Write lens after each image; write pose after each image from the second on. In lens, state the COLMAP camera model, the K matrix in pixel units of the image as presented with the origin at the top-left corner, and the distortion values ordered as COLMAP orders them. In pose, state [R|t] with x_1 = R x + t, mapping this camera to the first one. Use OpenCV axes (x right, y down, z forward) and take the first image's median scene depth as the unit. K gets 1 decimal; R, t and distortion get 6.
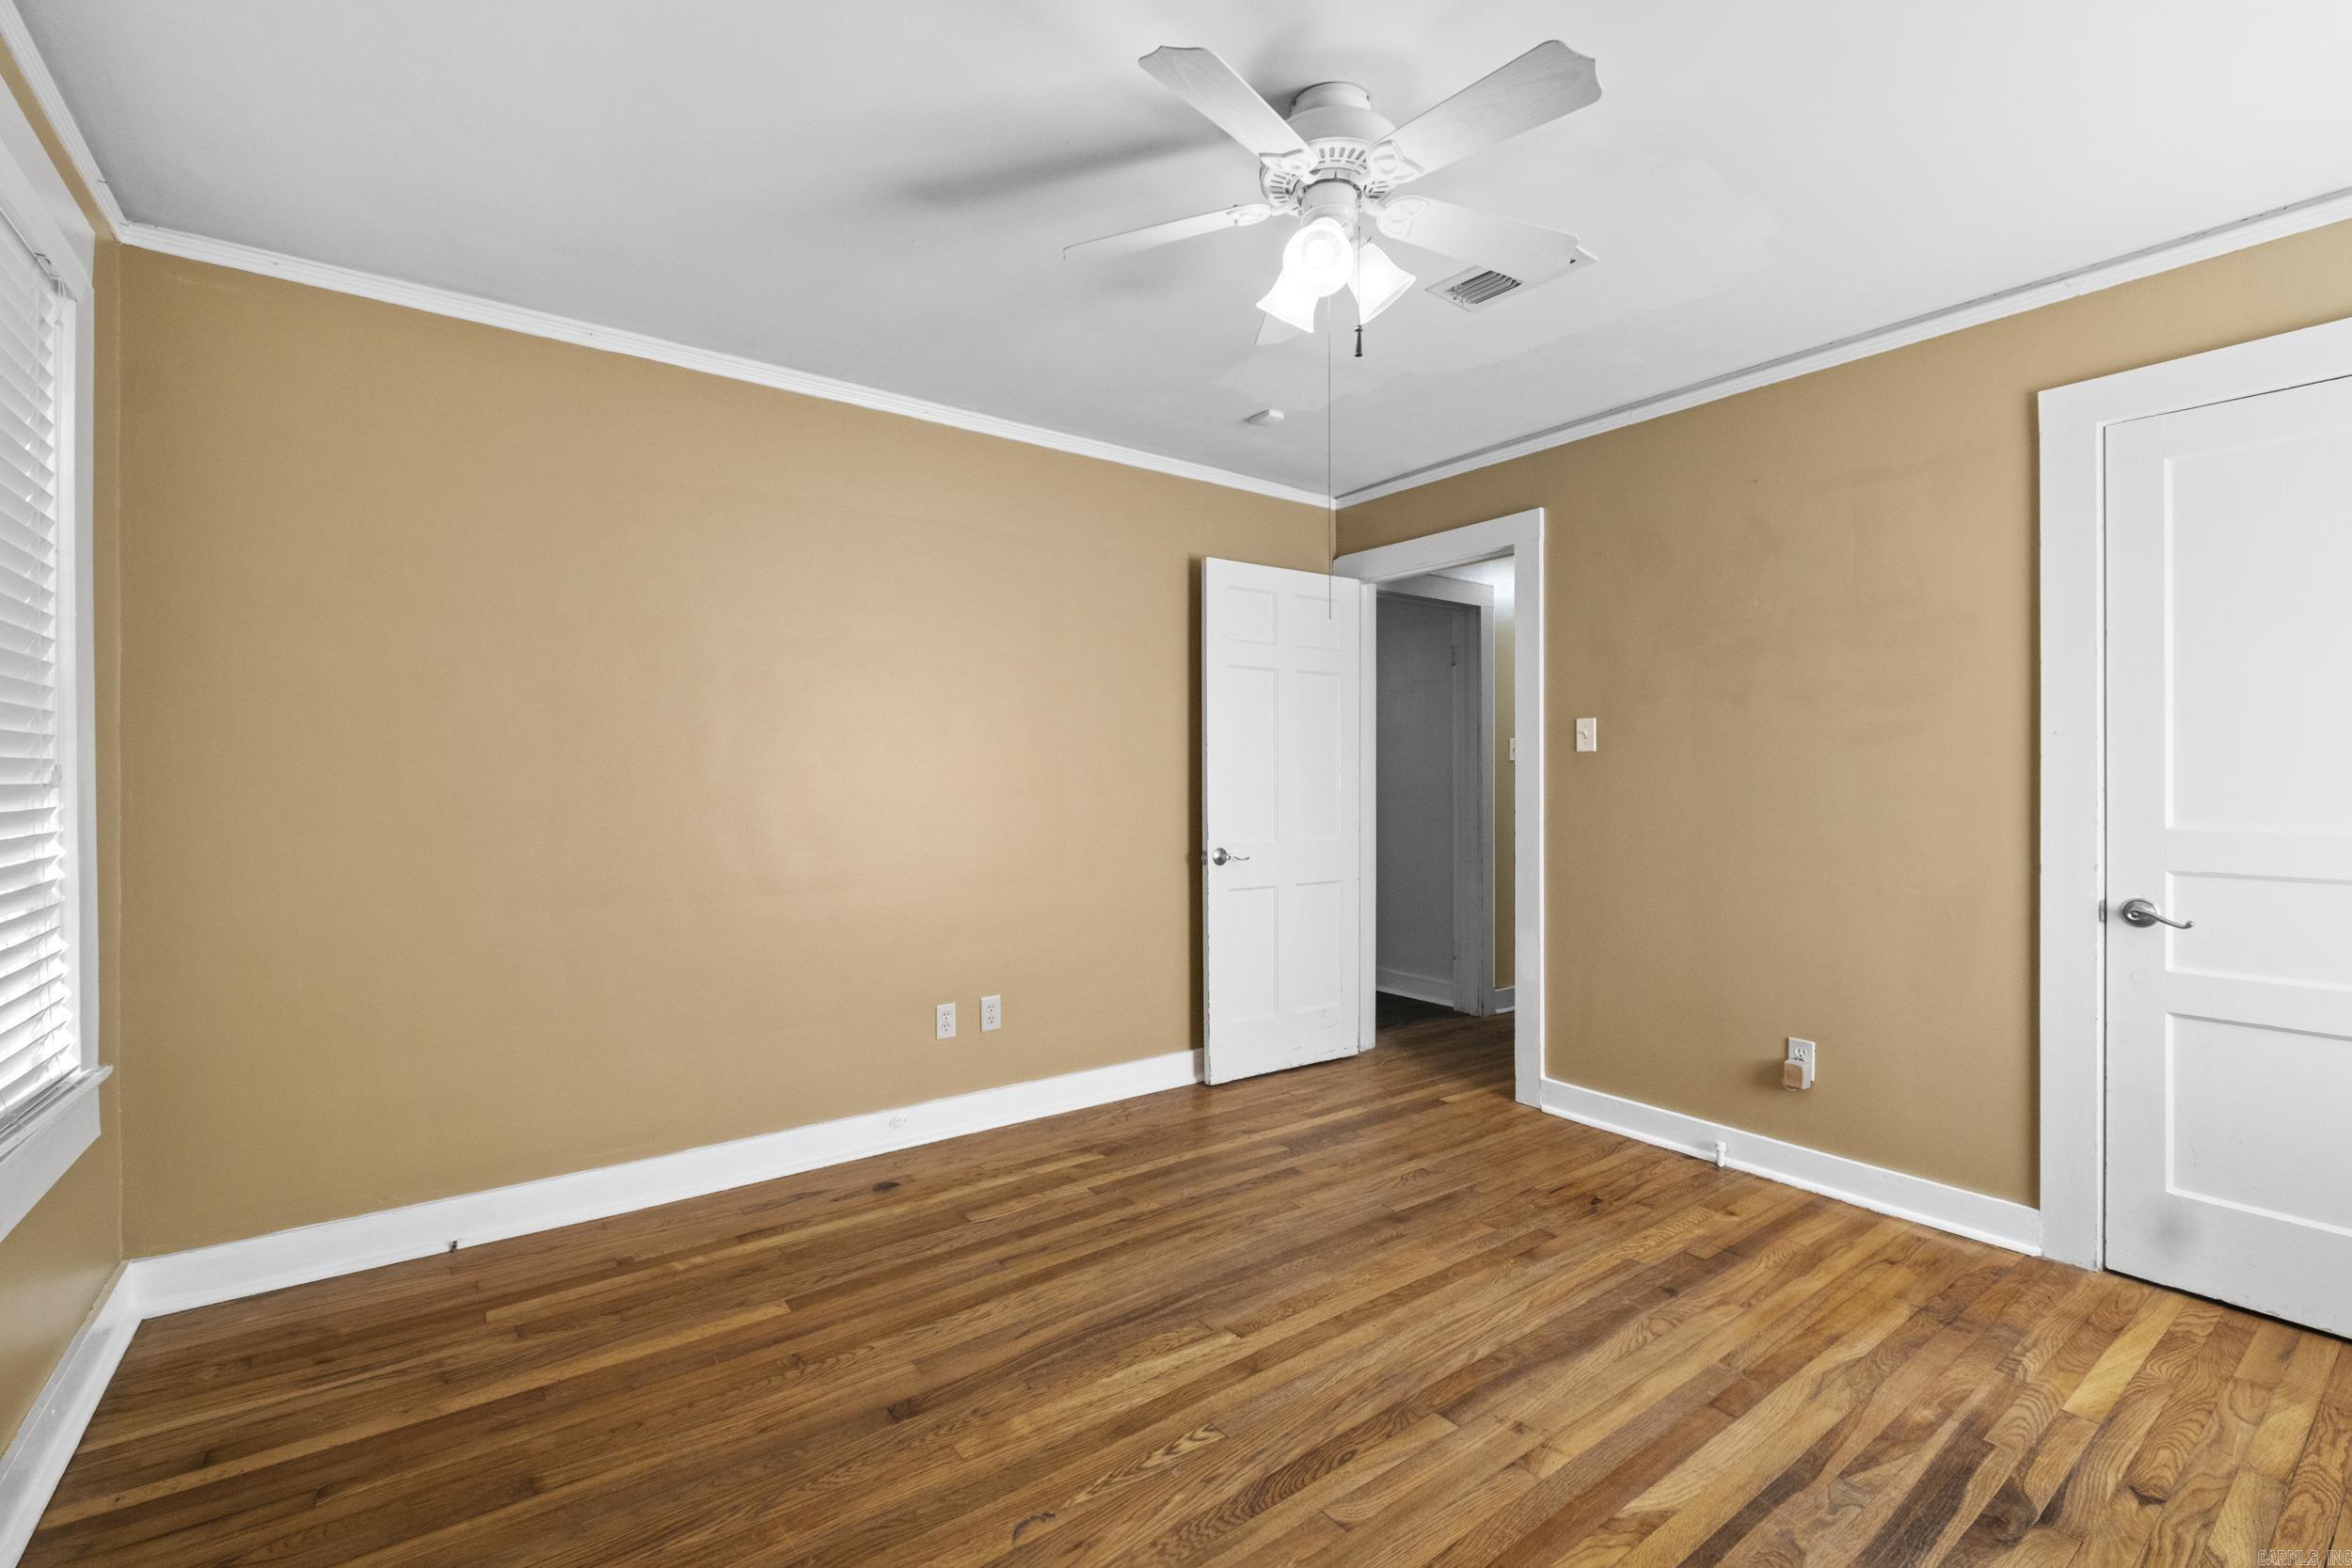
lens RADIAL K [[1017.6, 0, 1161.8], [0, 1017.6, 773.6], [0, 0, 1]] dist [-0.007163, -0.000422]
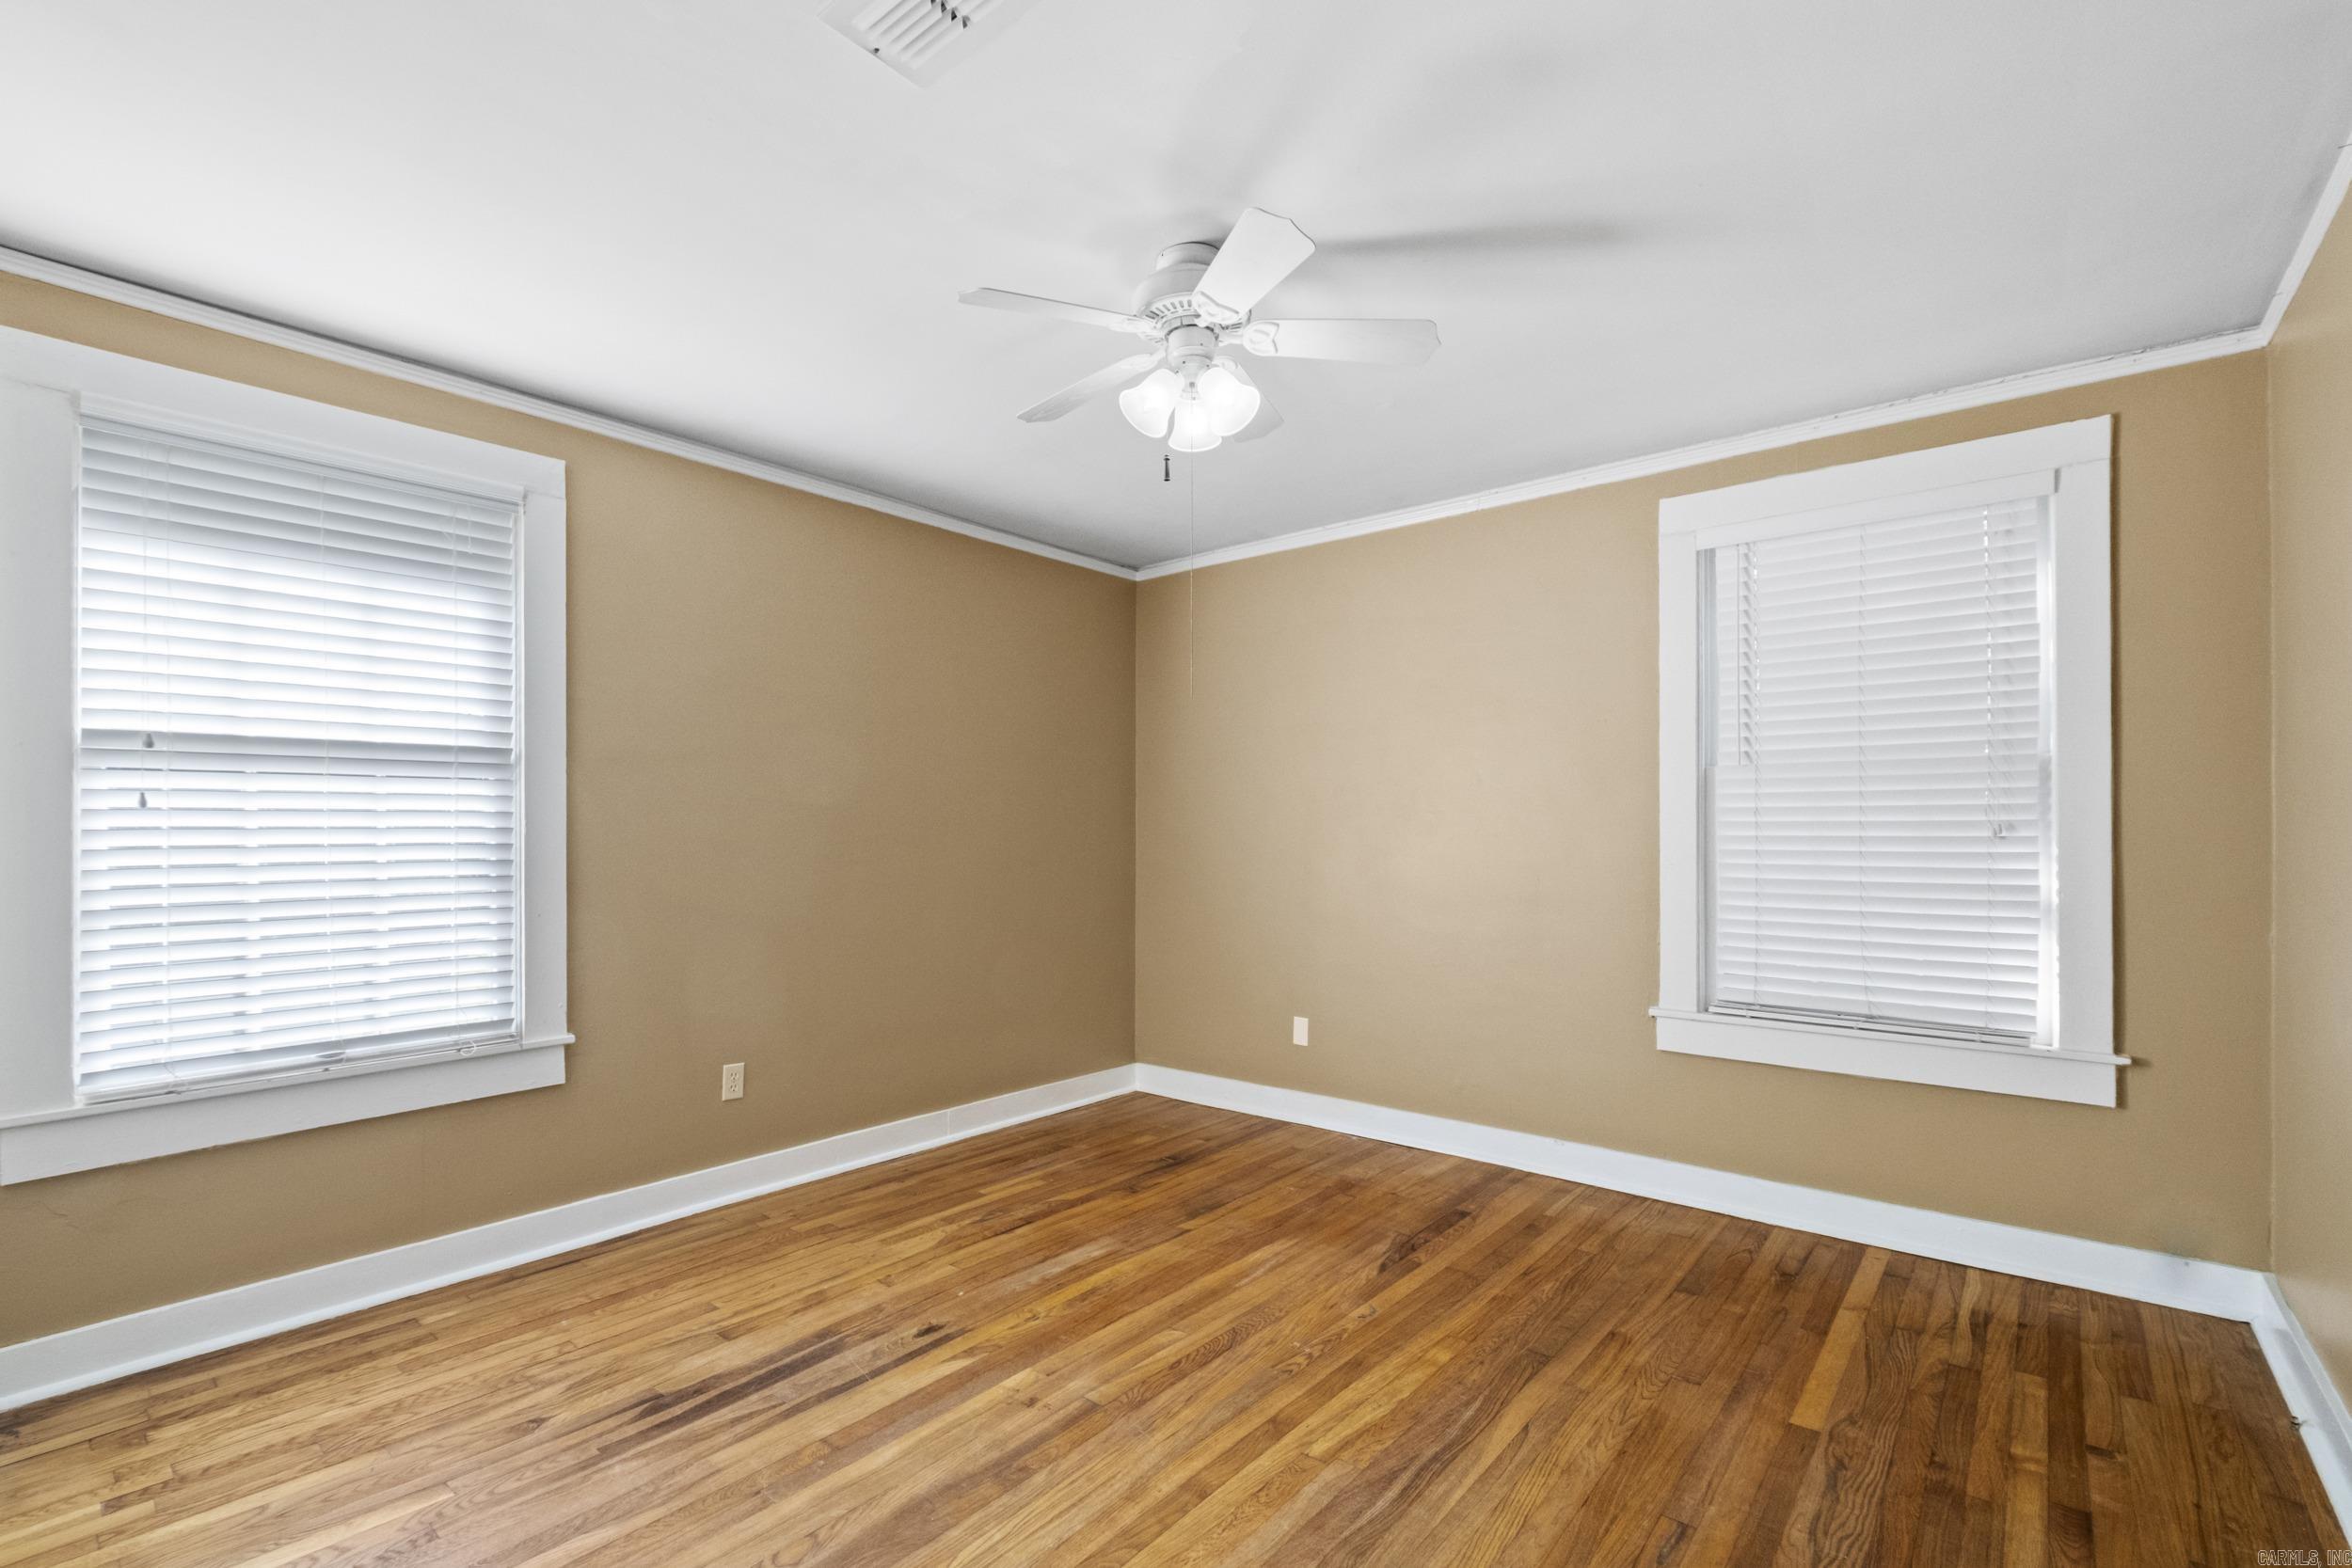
lens RADIAL K [[1031.1, 0, 1173.1], [0, 1031.1, 796.4], [0, 0, 1]] dist [-0.002814, -0.000031]
pose [[-0.970561, -0.005854, -0.240786, 0.465611], [0.002821, 0.999360, -0.035667, 0.004159], [0.240841, -0.035296, -0.969923, 2.114519]]
